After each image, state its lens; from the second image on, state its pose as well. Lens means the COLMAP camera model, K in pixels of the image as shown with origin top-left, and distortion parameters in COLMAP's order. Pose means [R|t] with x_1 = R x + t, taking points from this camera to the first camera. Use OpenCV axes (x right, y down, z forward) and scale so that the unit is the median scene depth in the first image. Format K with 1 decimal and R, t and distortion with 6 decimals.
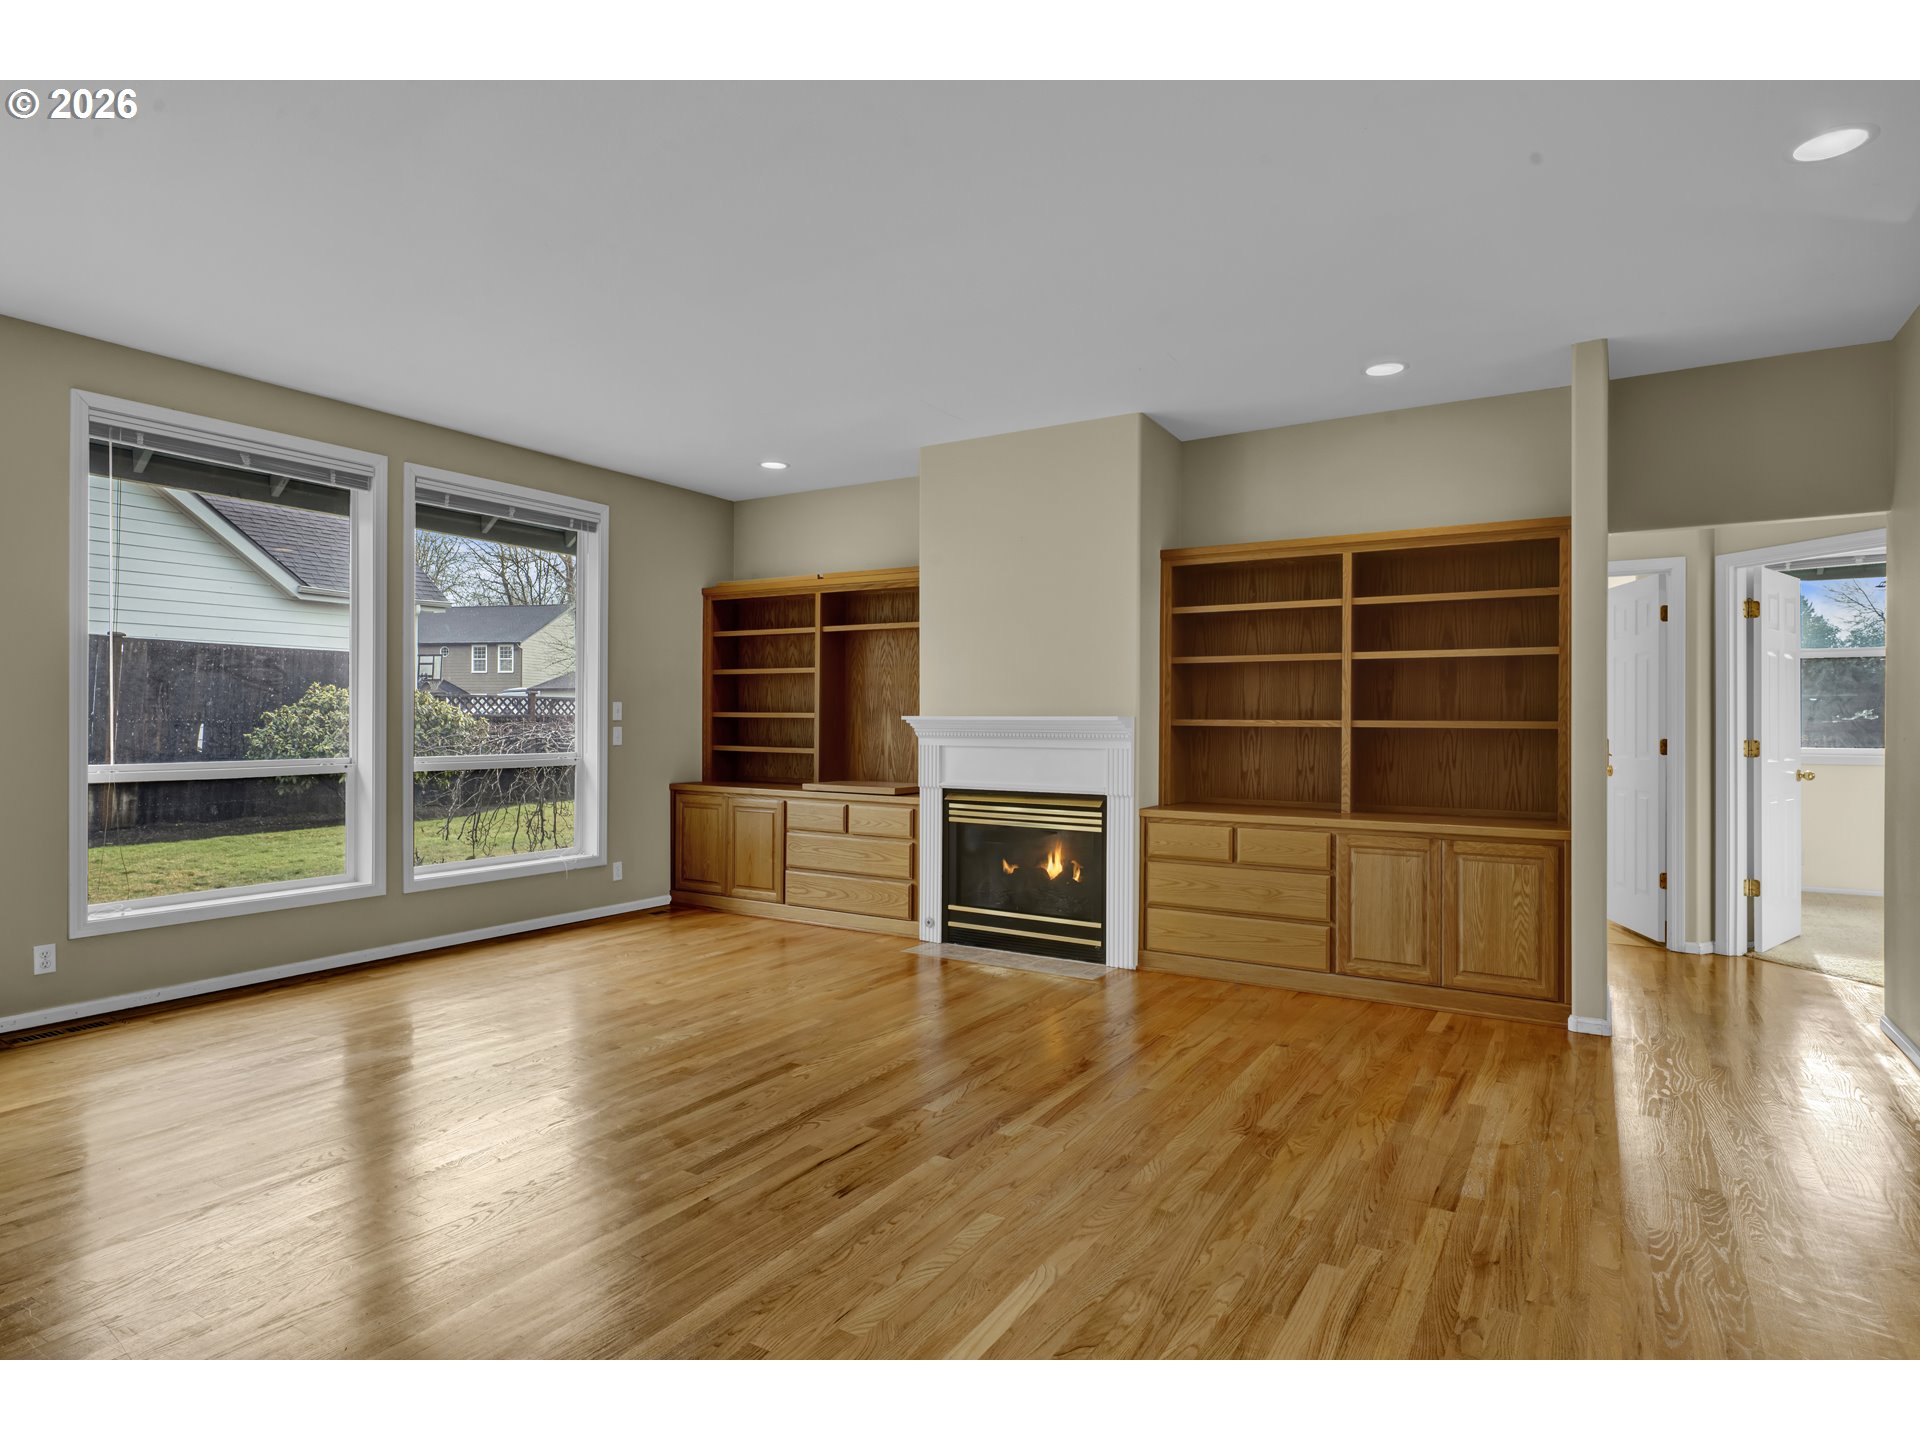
lens RADIAL K [[1052.4, 0, 954.9], [0, 1052.4, 719.0], [0, 0, 1]] dist [0.000488, 0.000867]
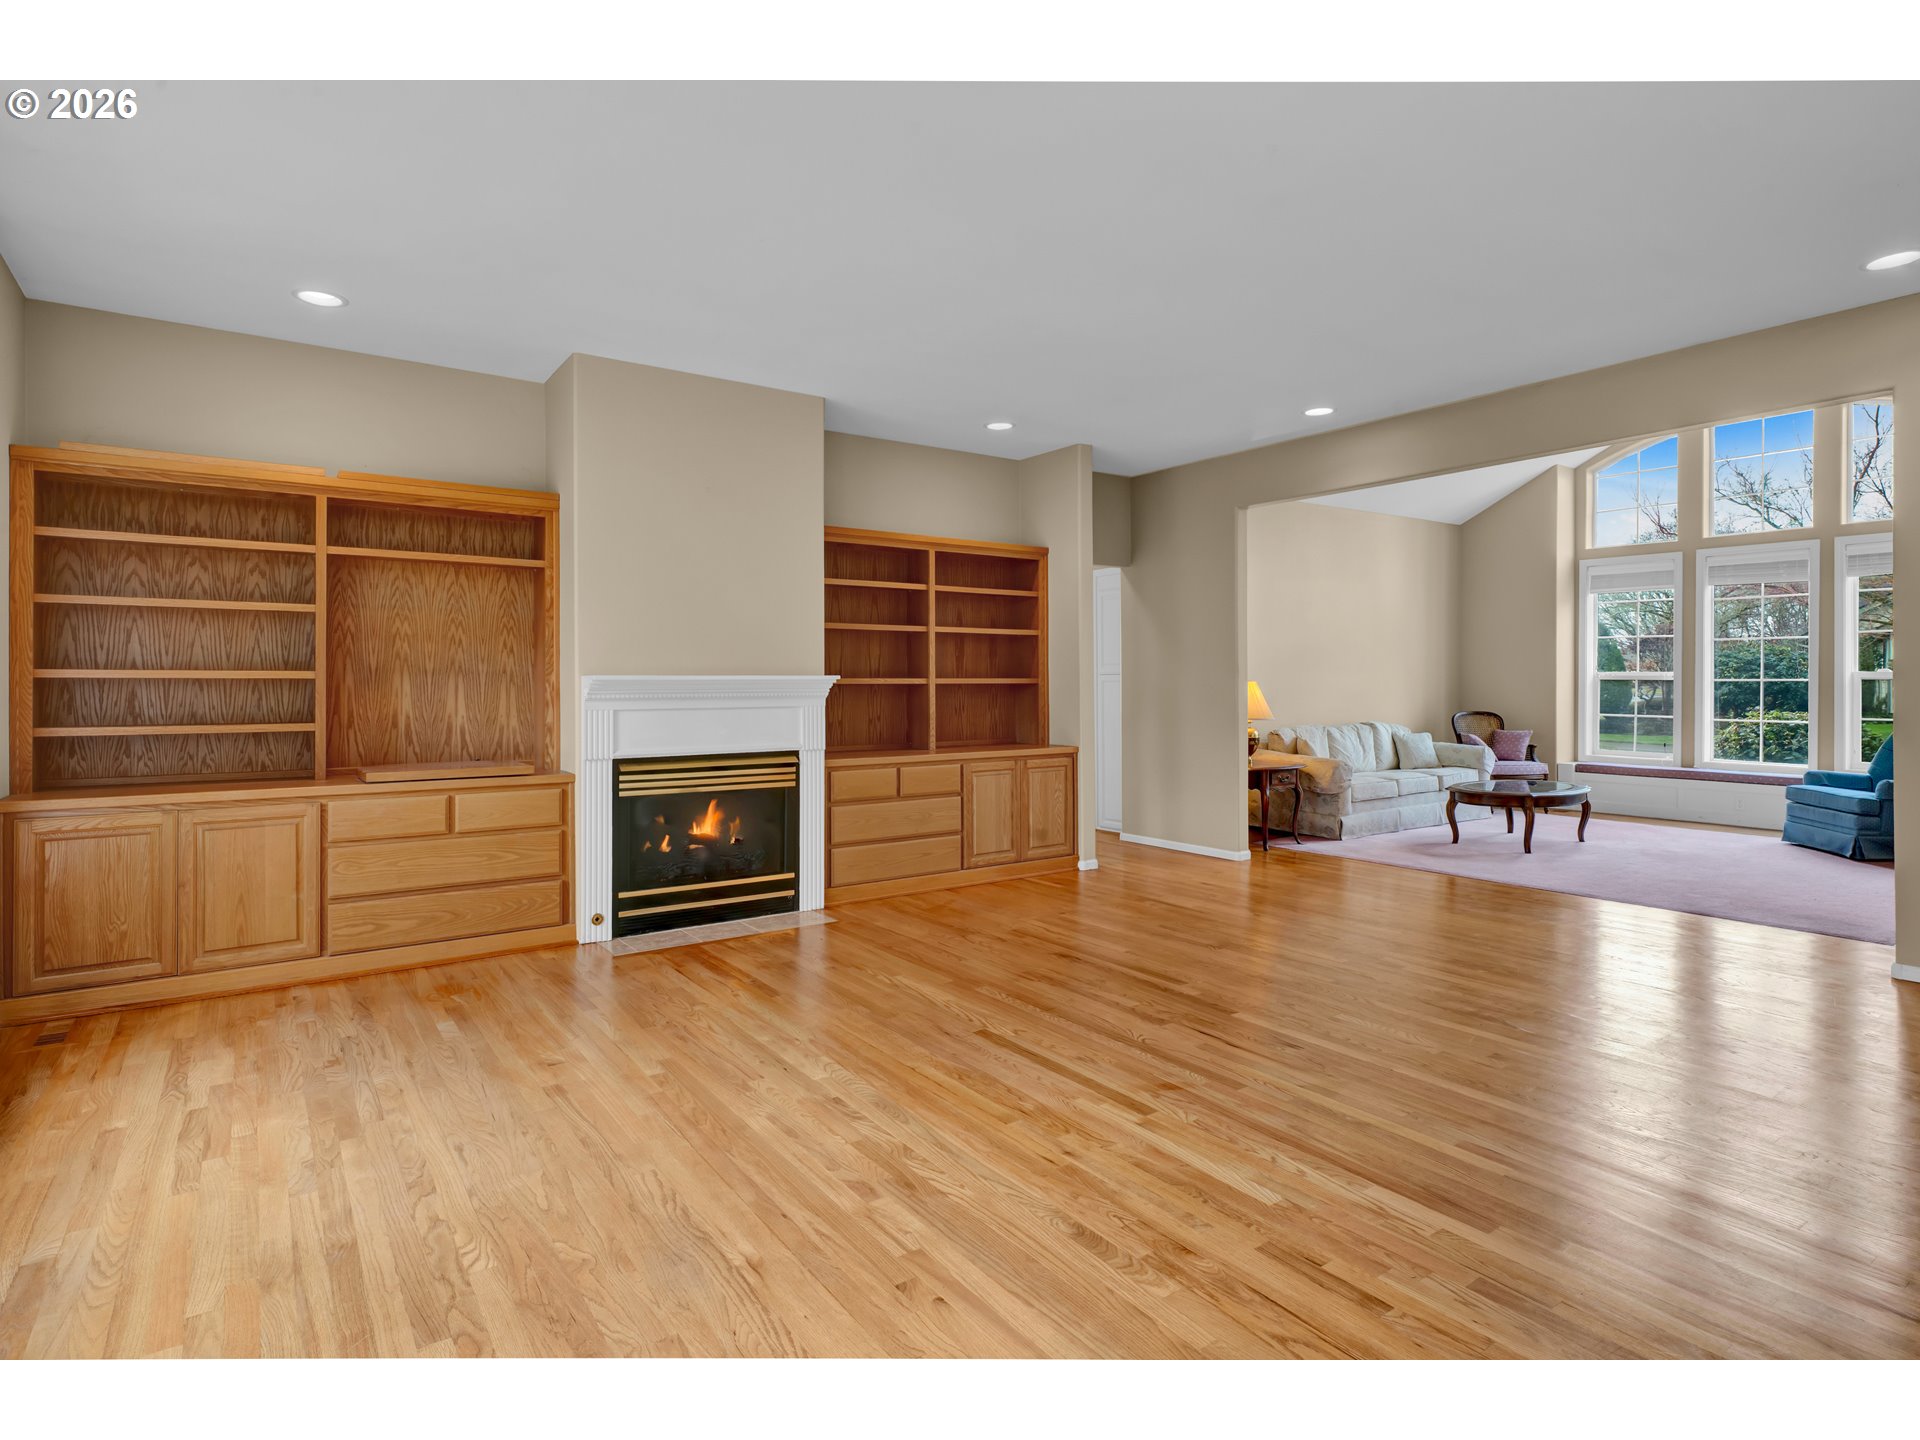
lens RADIAL K [[1005.0, 0, 947.8], [0, 1005.0, 678.1], [0, 0, 1]] dist [0.004022, -0.000457]
pose [[0.394972, -0.005274, 0.918678, -0.661148], [0.001833, 0.999986, 0.004953, -0.004508], [-0.918691, -0.000273, 0.394977, 0.423233]]
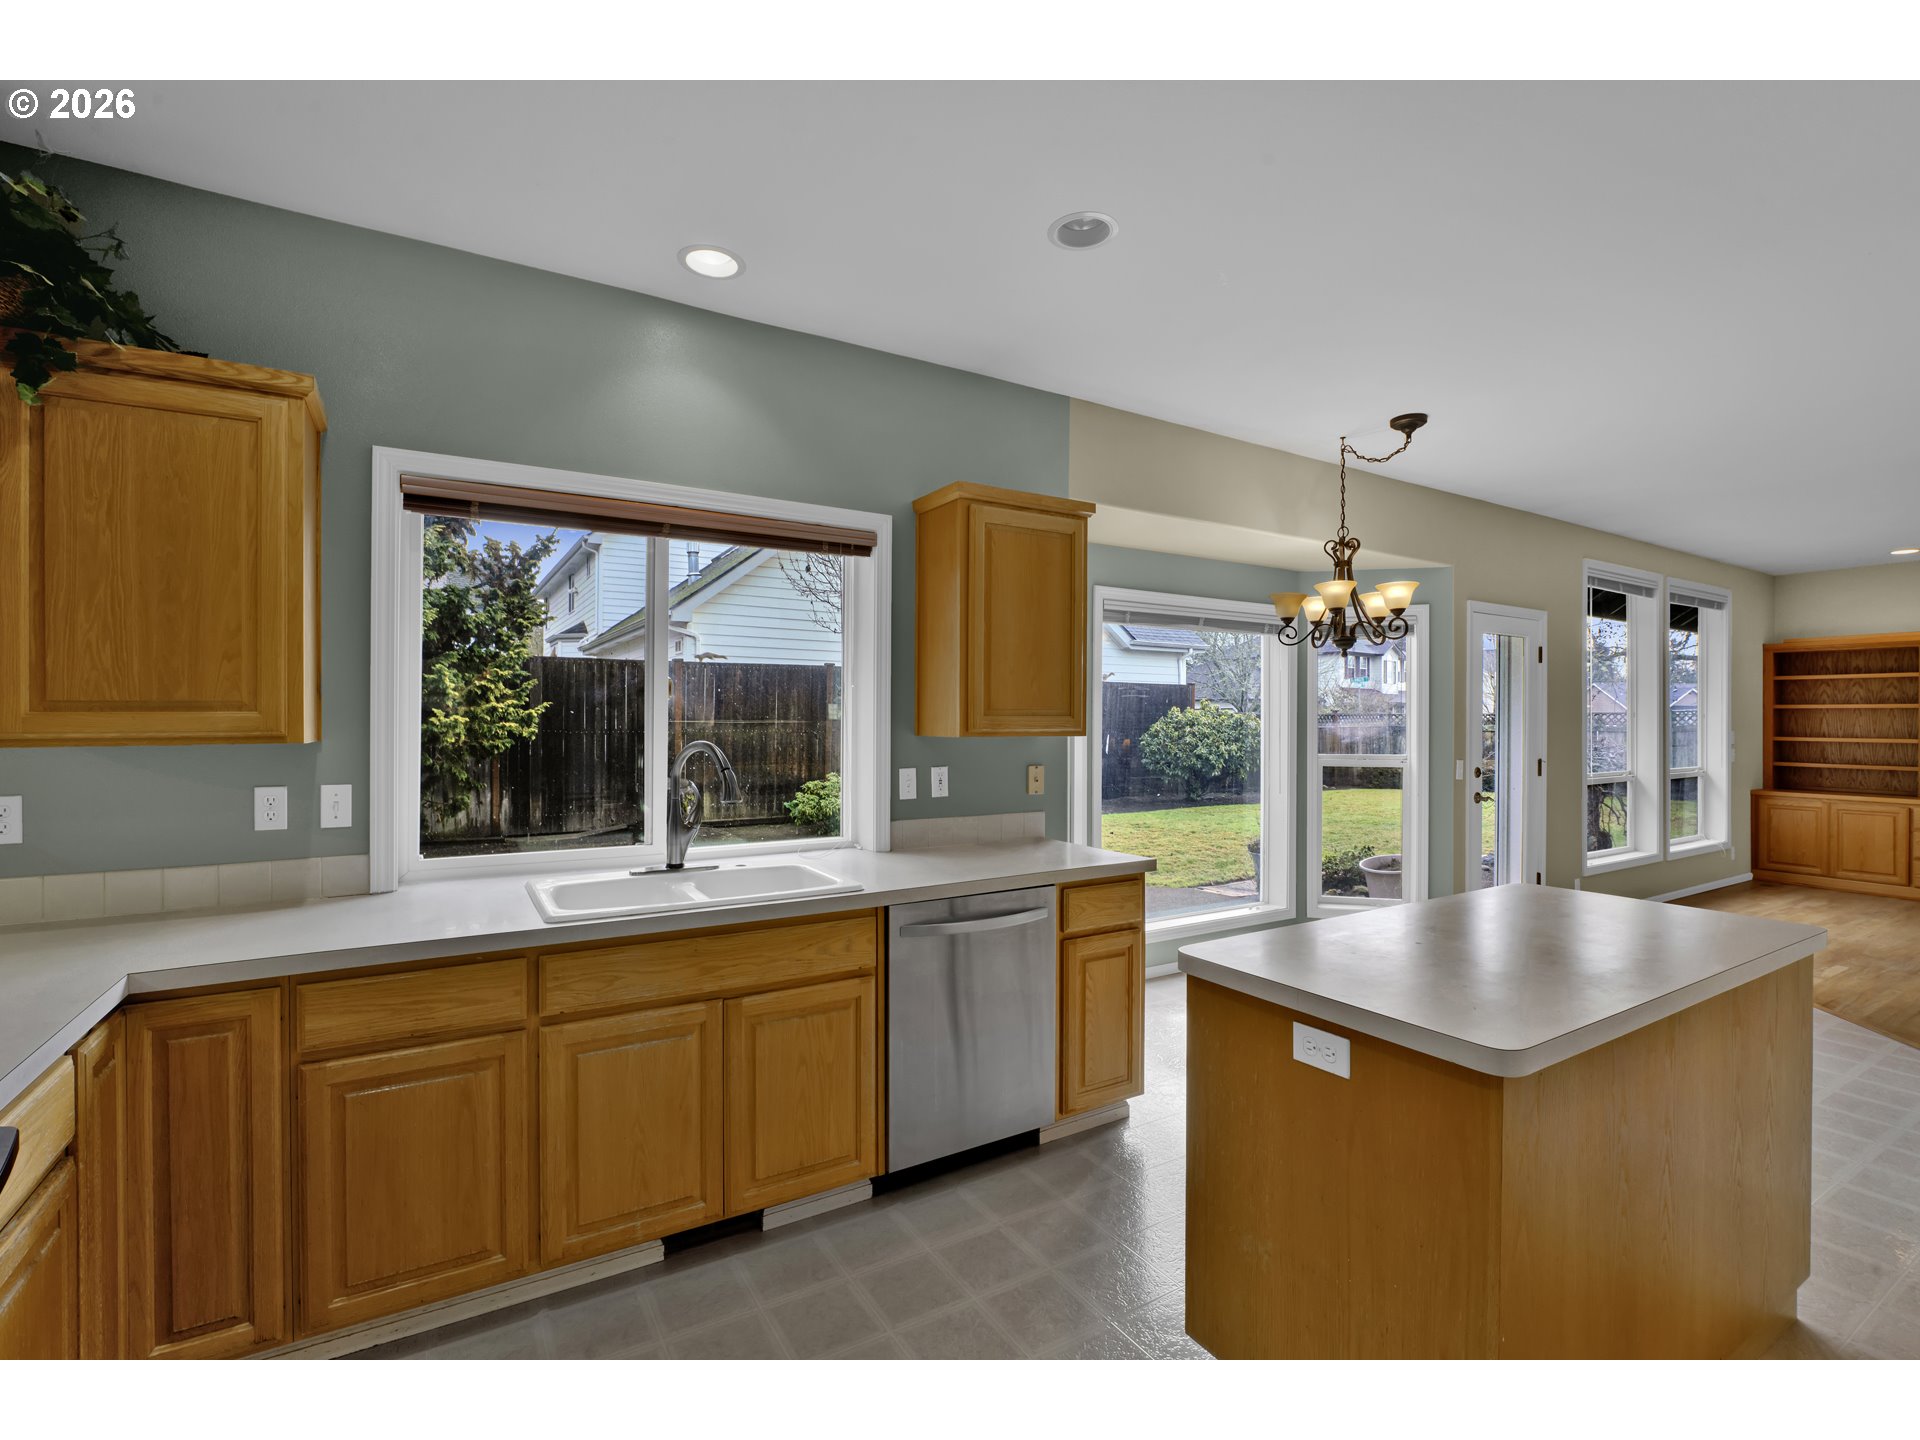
lens RADIAL K [[863.5, 0, 949.3], [0, 863.5, 720.2], [0, 0, 1]] dist [-0.017361, 0.001553]
pose [[0.887354, -0.004241, -0.461068, -0.818126], [0.004036, 0.999991, -0.001431, -0.037790], [0.461070, -0.000591, 0.887363, -0.534588]]
